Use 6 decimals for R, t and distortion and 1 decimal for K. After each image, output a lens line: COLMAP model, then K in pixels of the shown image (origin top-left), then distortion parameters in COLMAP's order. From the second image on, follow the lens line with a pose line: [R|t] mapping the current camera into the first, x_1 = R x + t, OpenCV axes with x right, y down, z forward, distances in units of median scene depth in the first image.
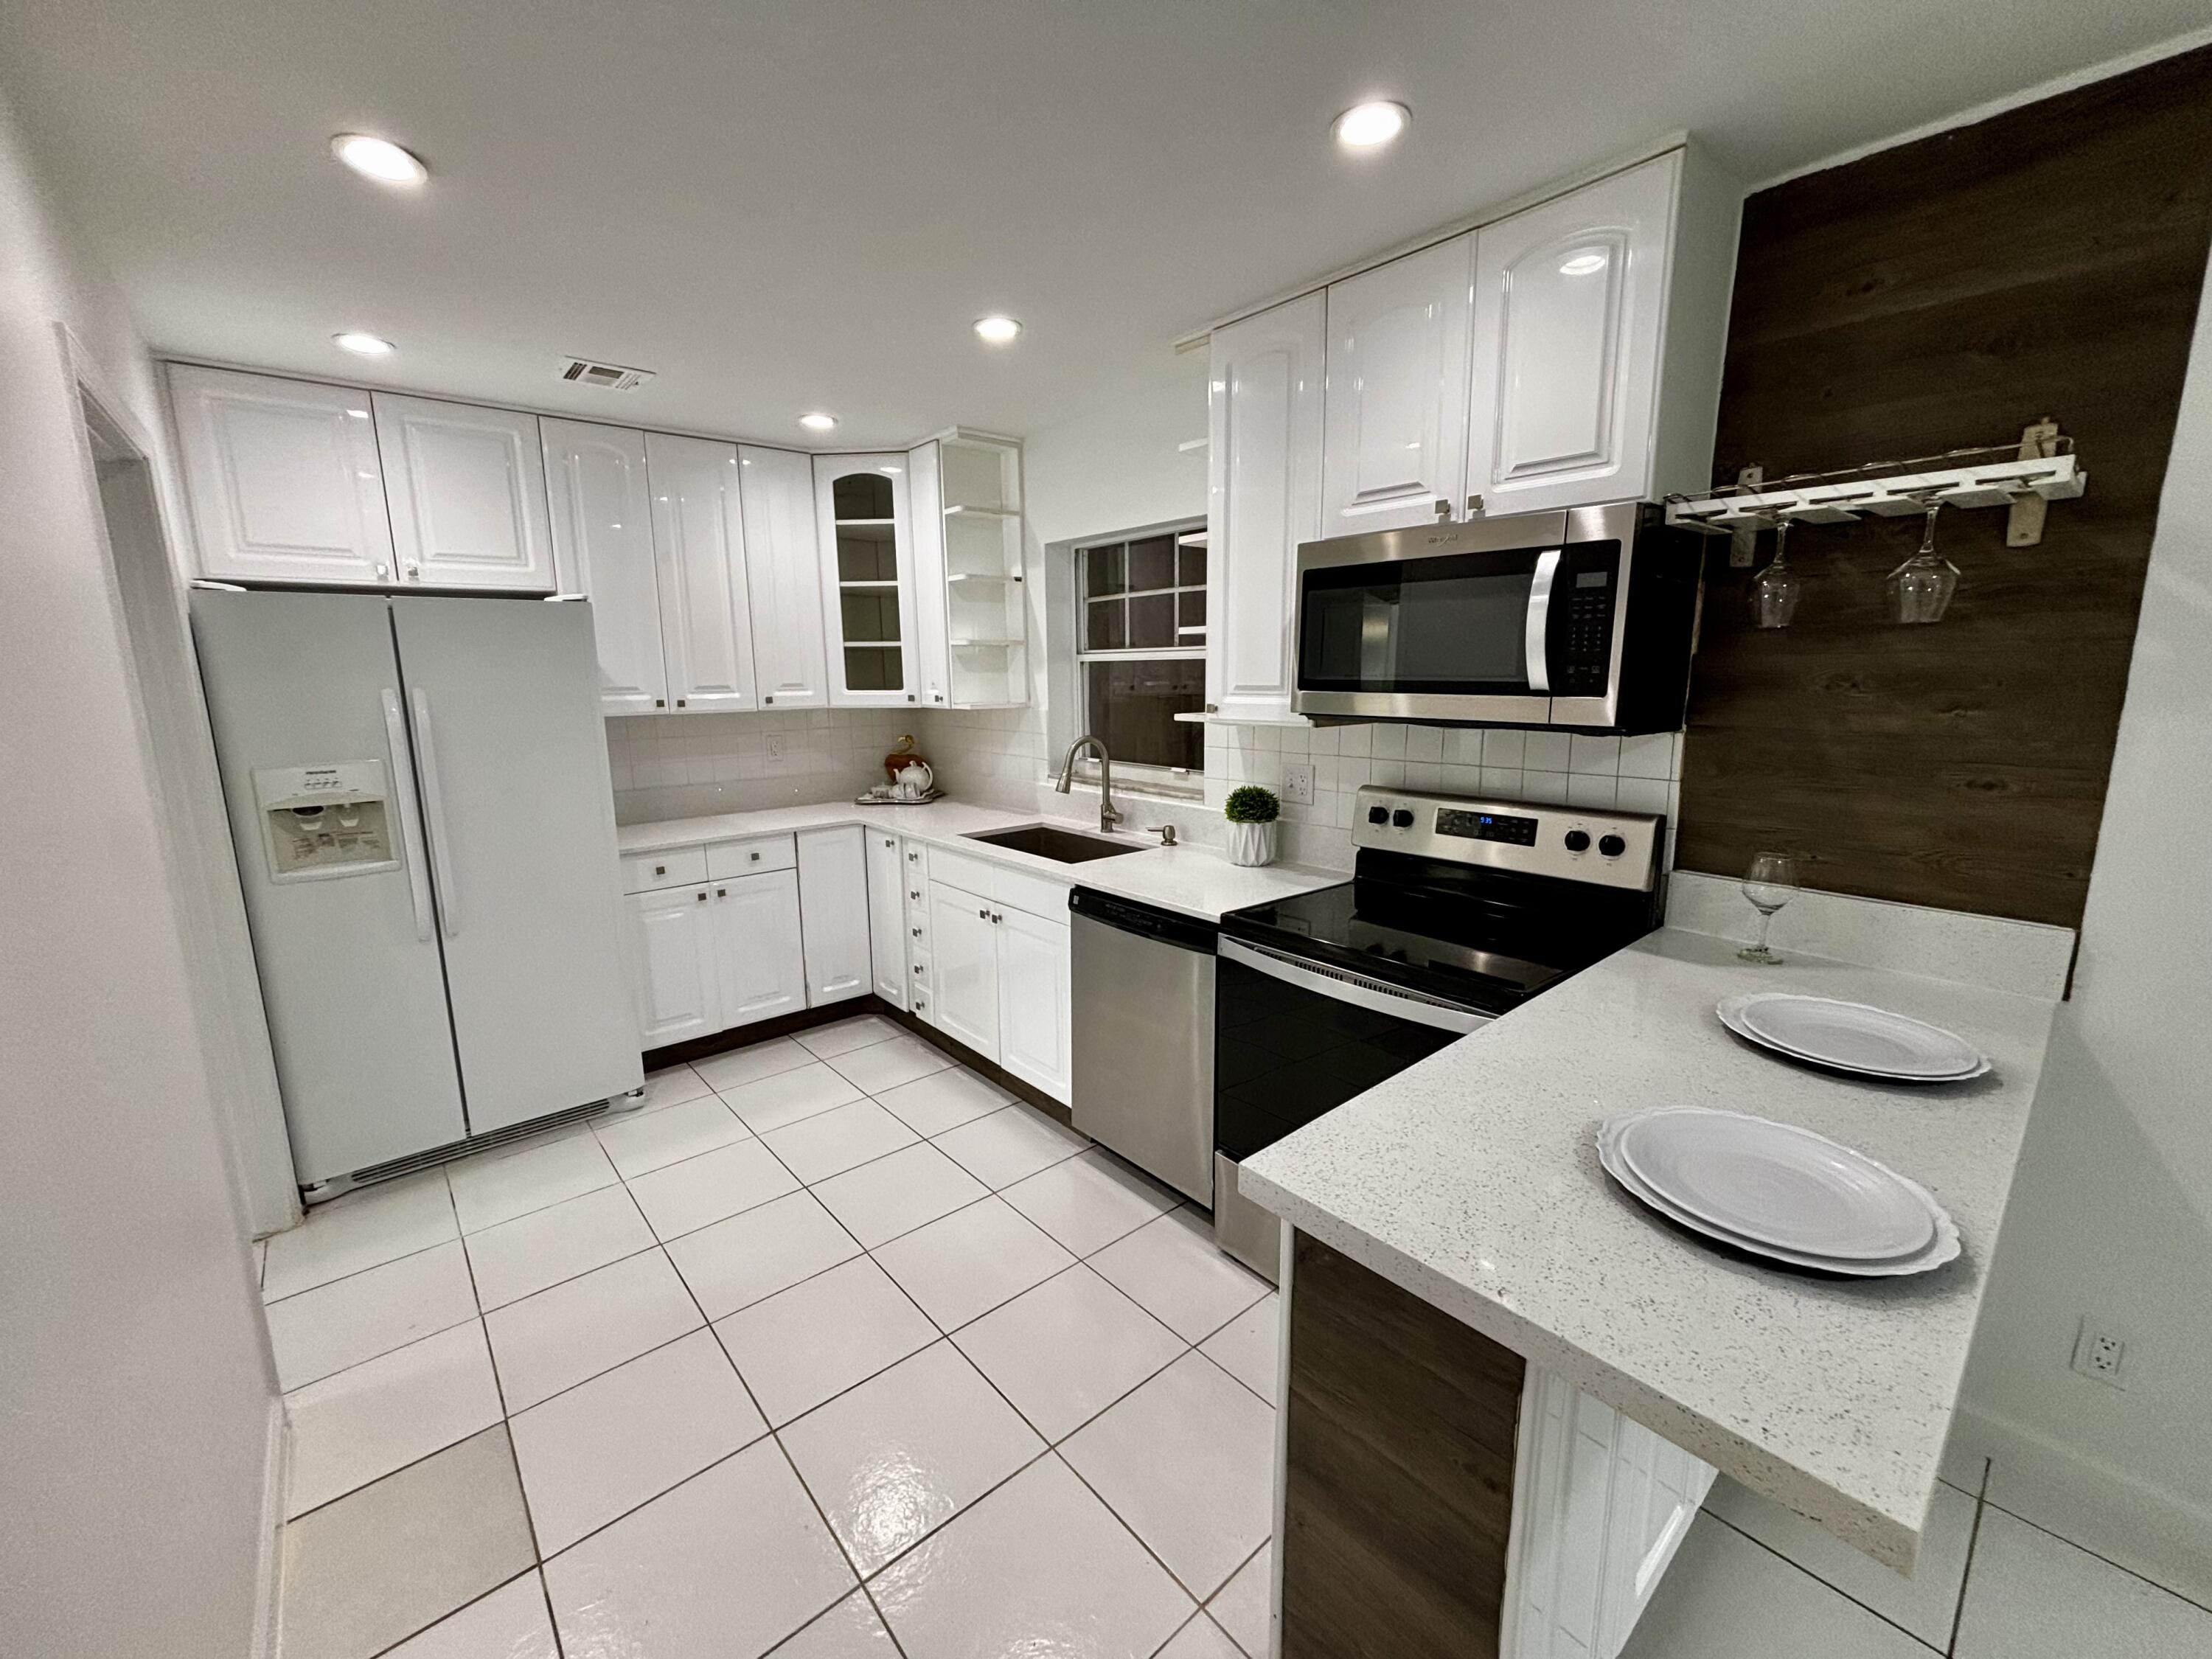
lens RADIAL K [[881.0, 0, 1106.0], [0, 881.0, 829.5], [0, 0, 1]] dist [0.003201, 0.000169]
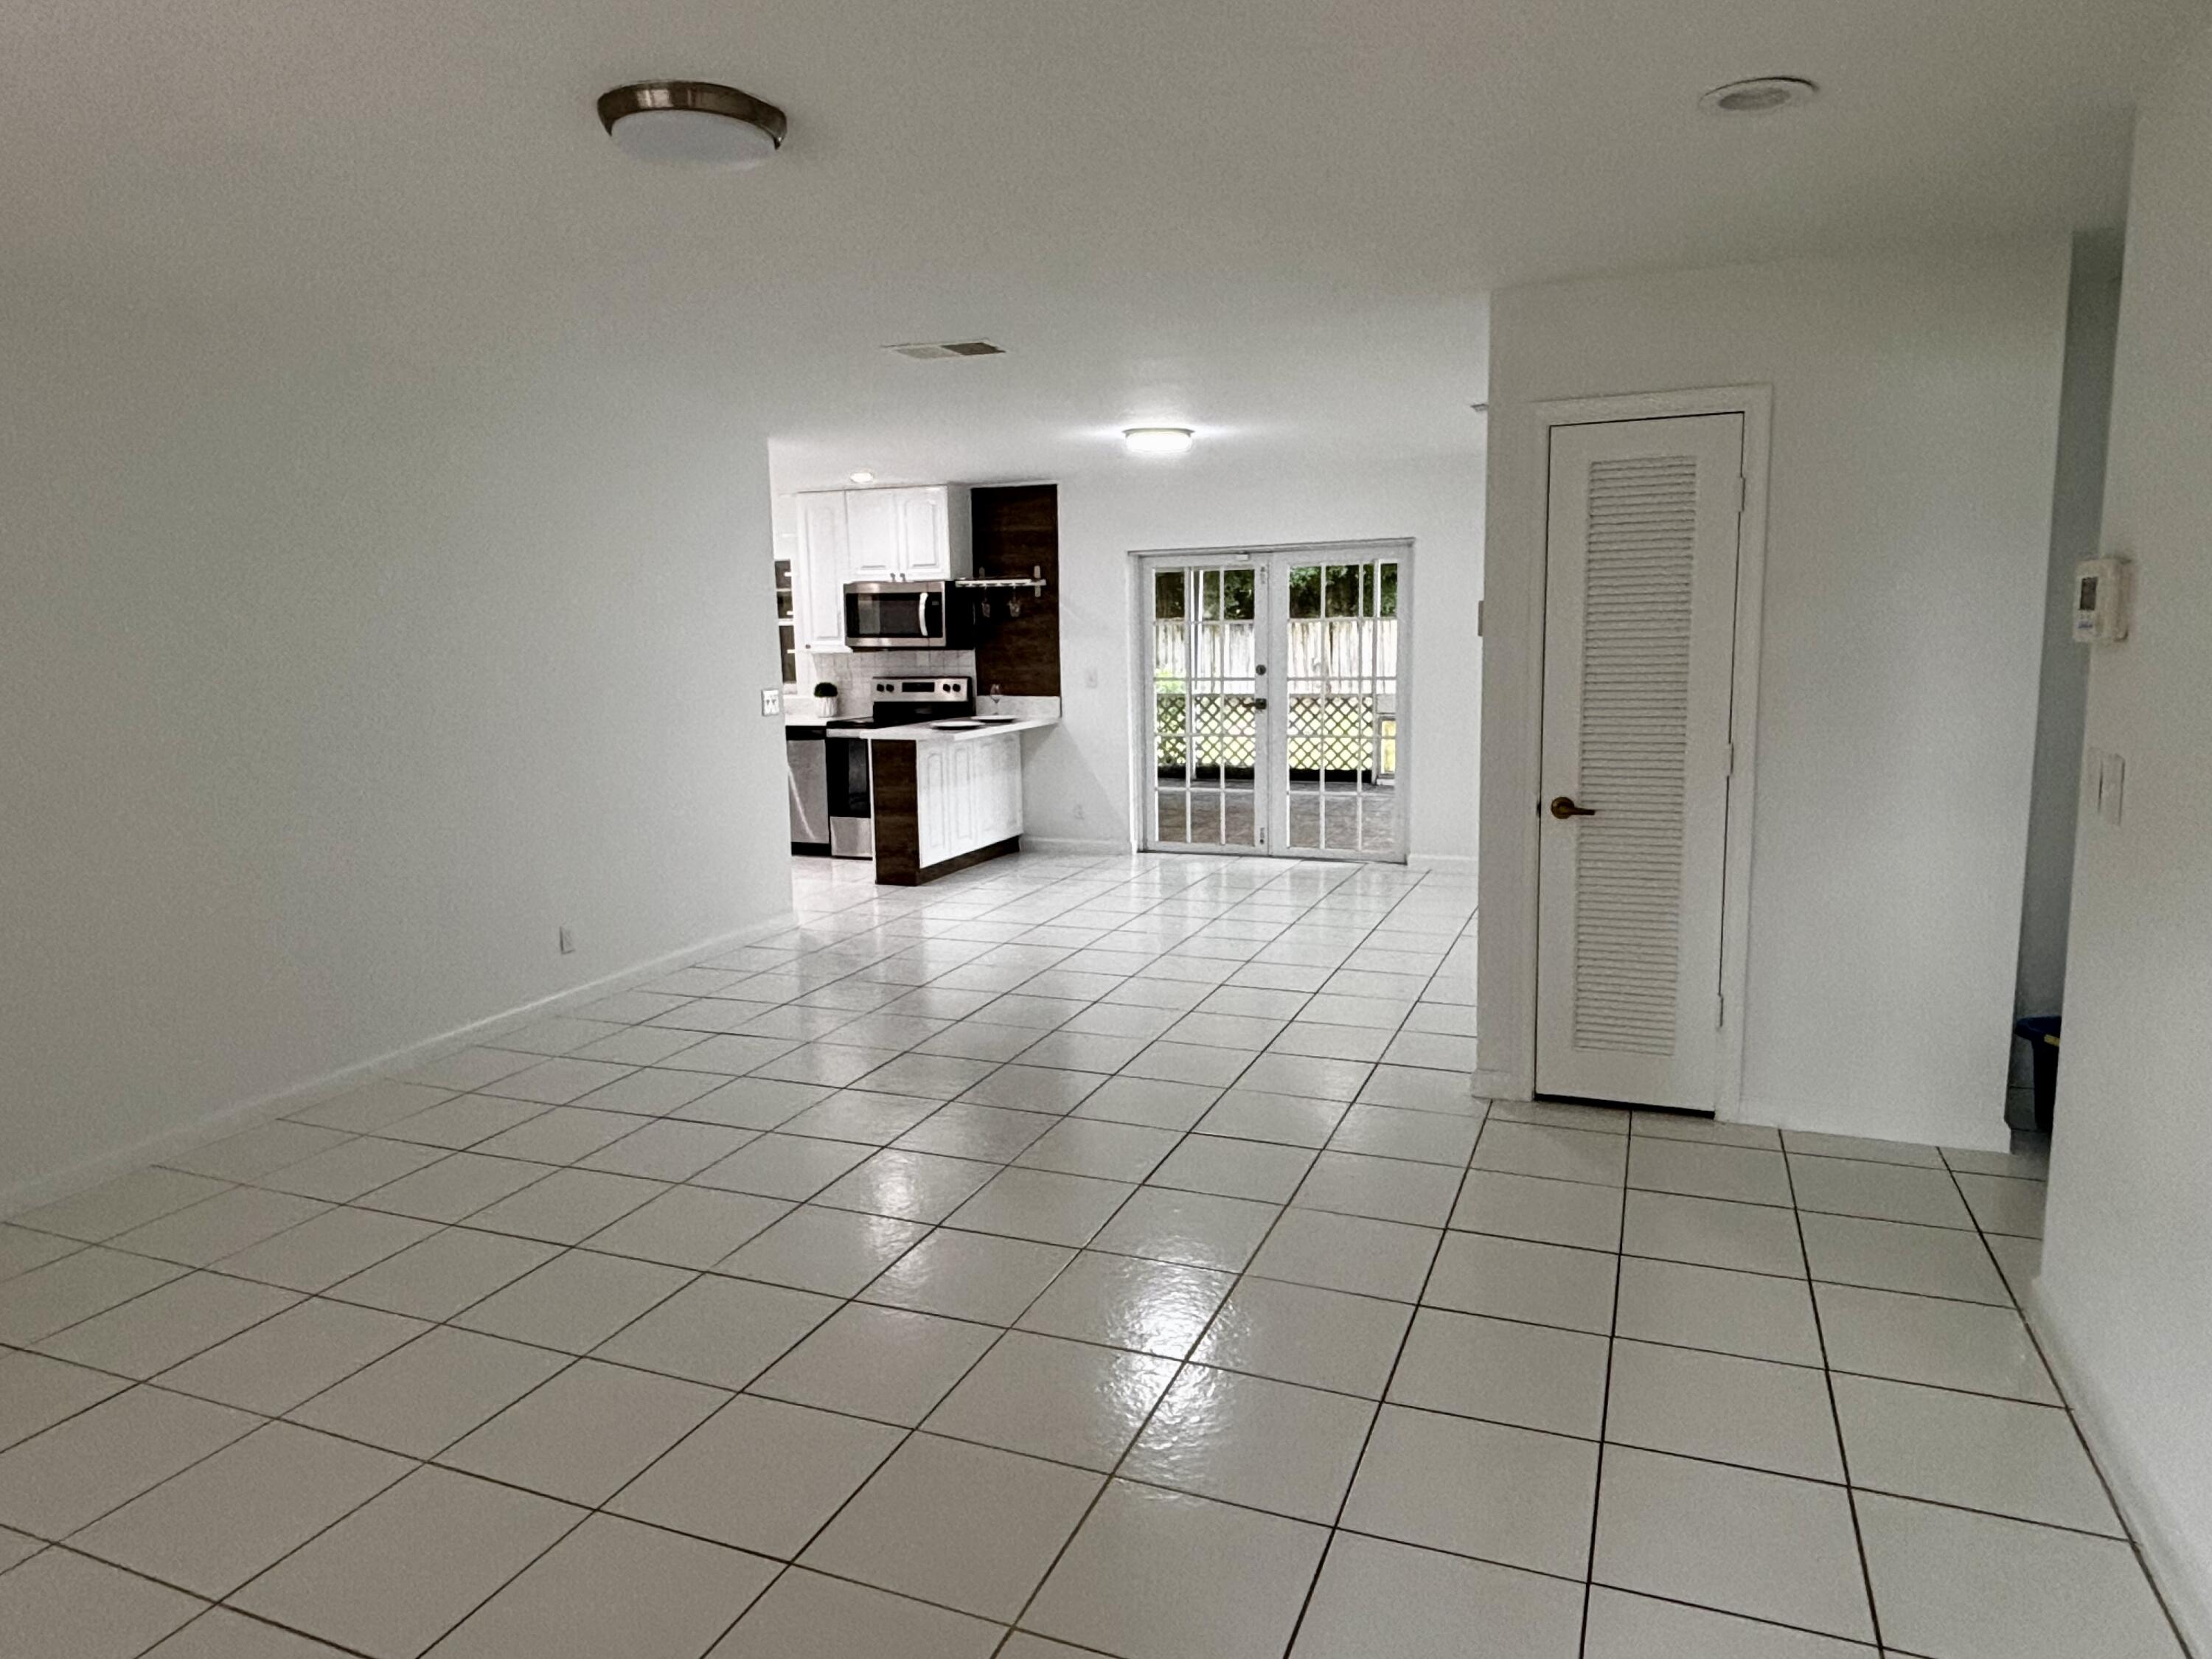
lens RADIAL K [[1384.8, 0, 1106.0], [0, 1384.8, 829.5], [0, 0, 1]] dist [-0.000275, -0.000038]
pose [[0.891084, -0.071065, 0.448239, -1.125838], [0.085013, 0.996319, -0.011044, 0.597855], [-0.445804, 0.047948, 0.893846, -3.437314]]
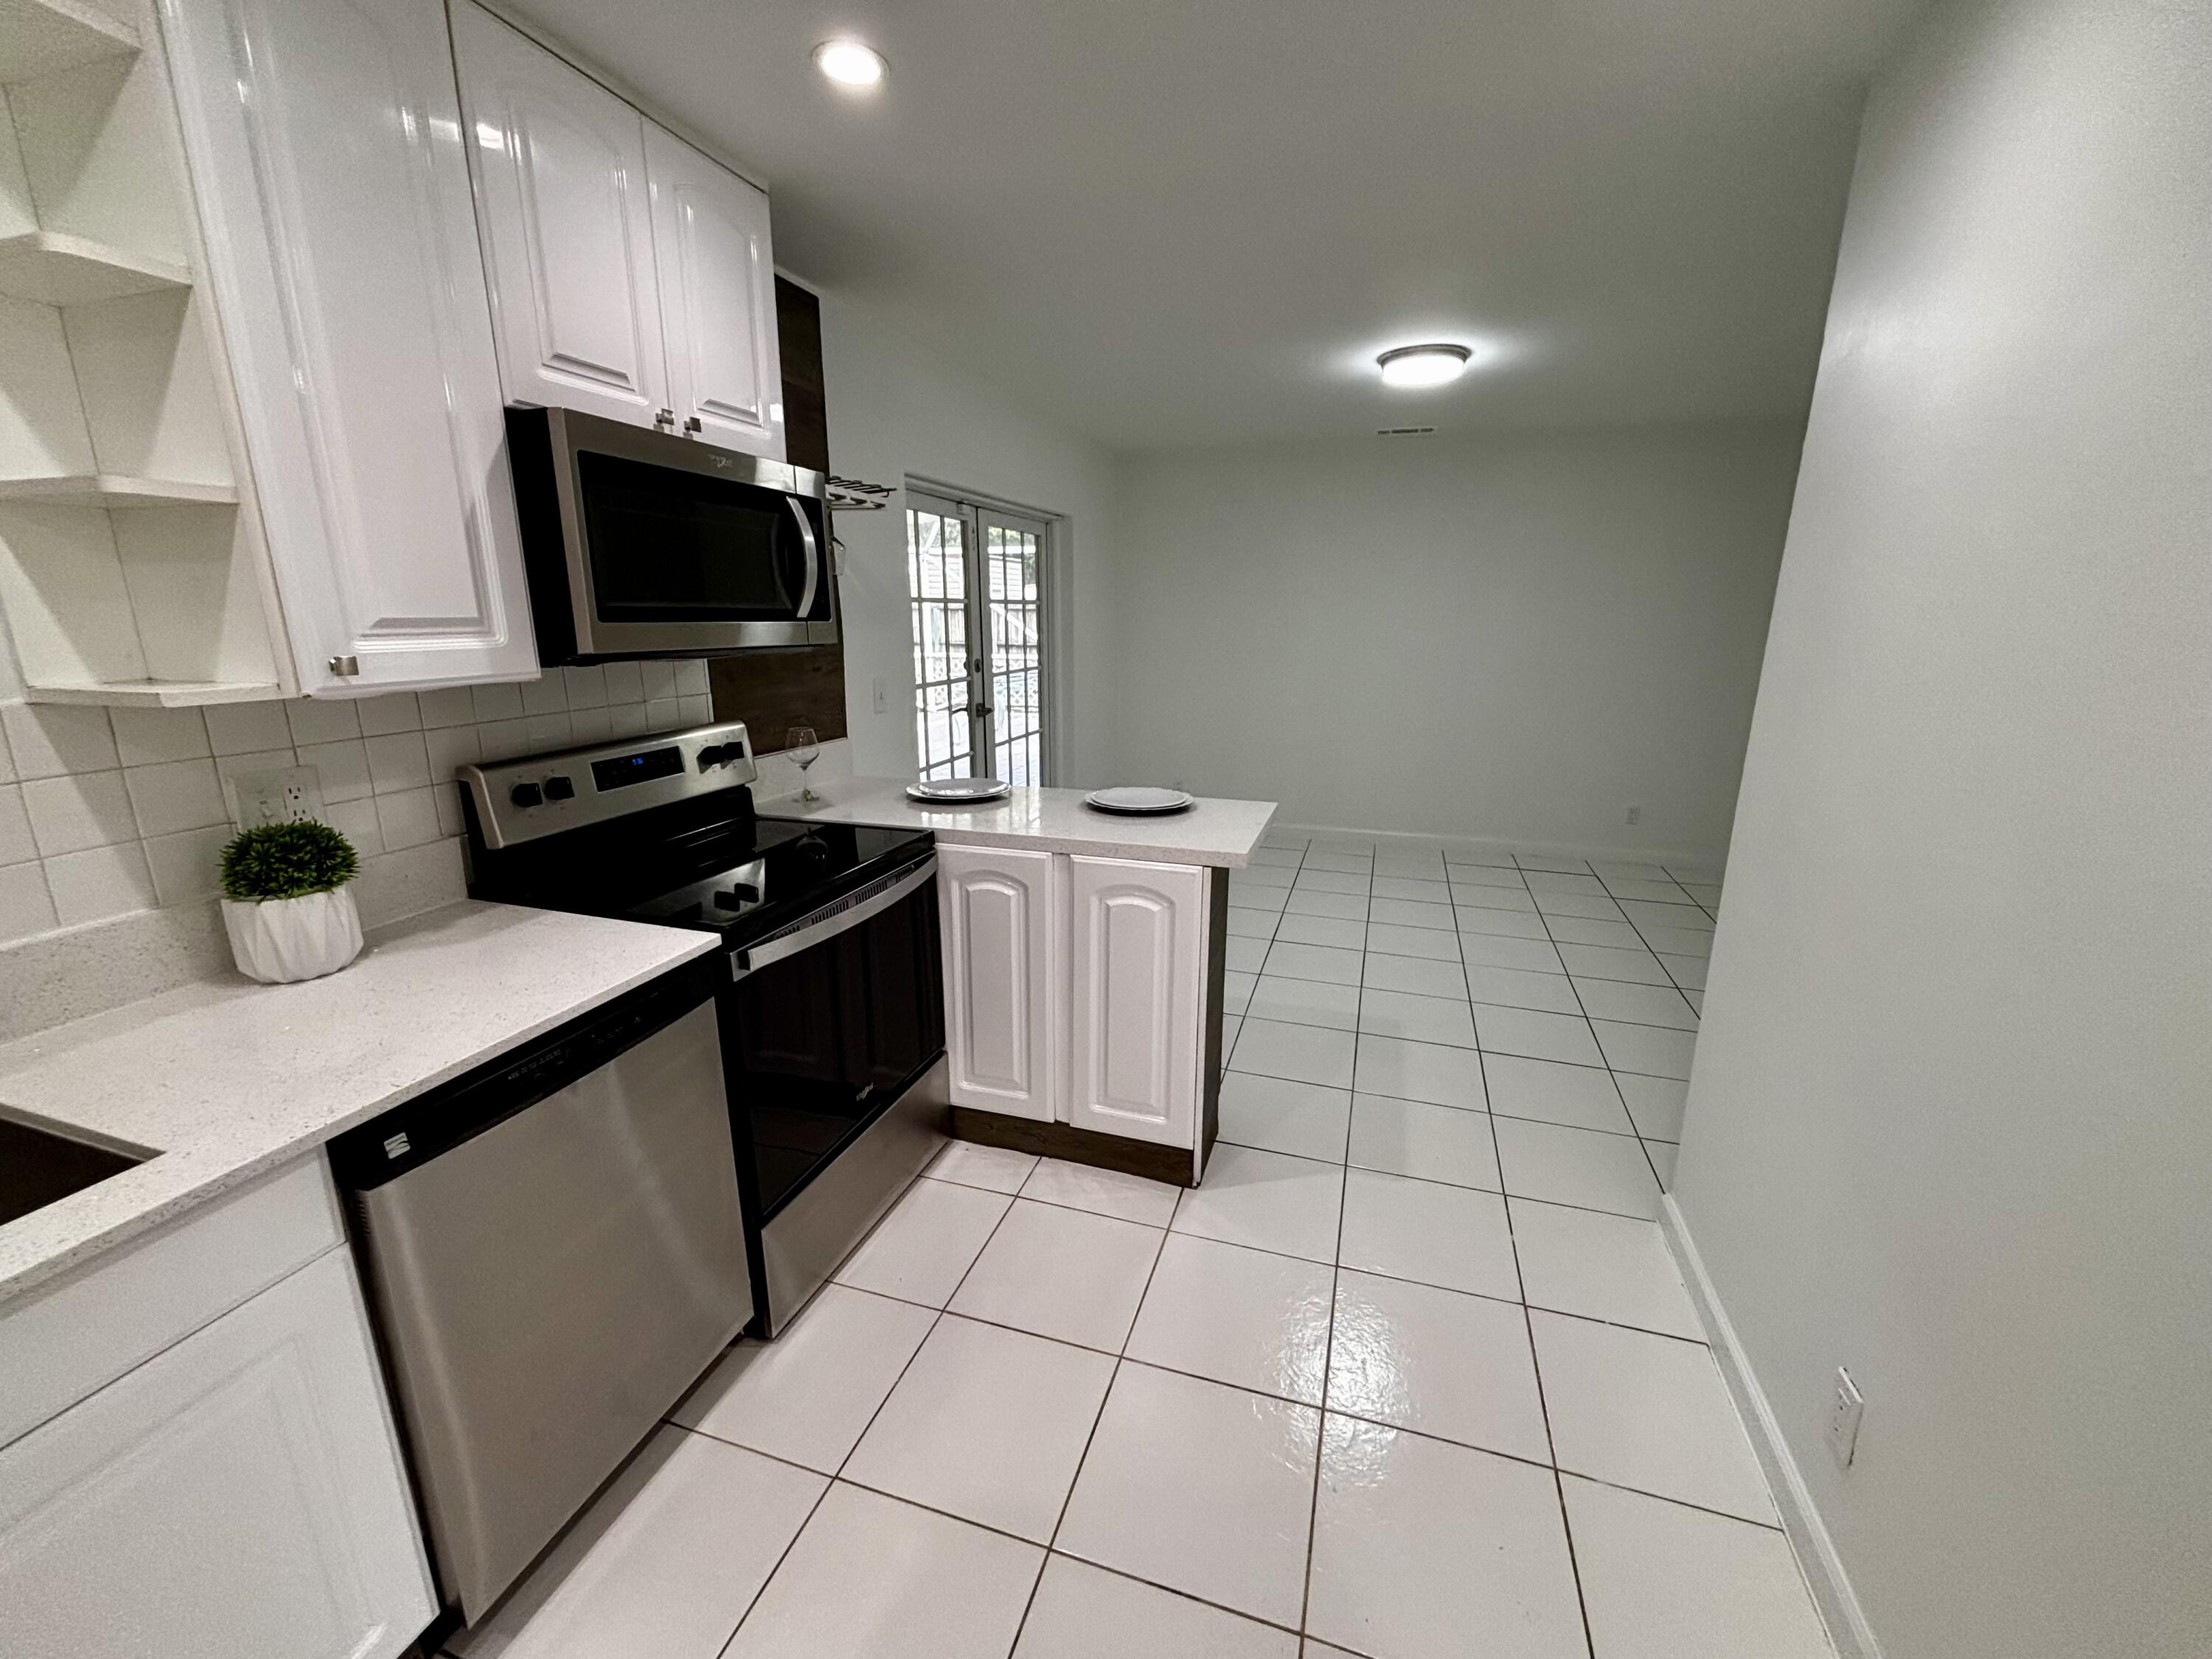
lens RADIAL K [[881.0, 0, 1106.0], [0, 881.0, 829.5], [0, 0, 1]] dist [0.003201, 0.000169]
pose [[-0.519567, -0.193955, 0.832124, -0.709732], [0.164252, 0.933058, 0.320038, -0.183844], [-0.838493, 0.302960, -0.452929, 1.170625]]
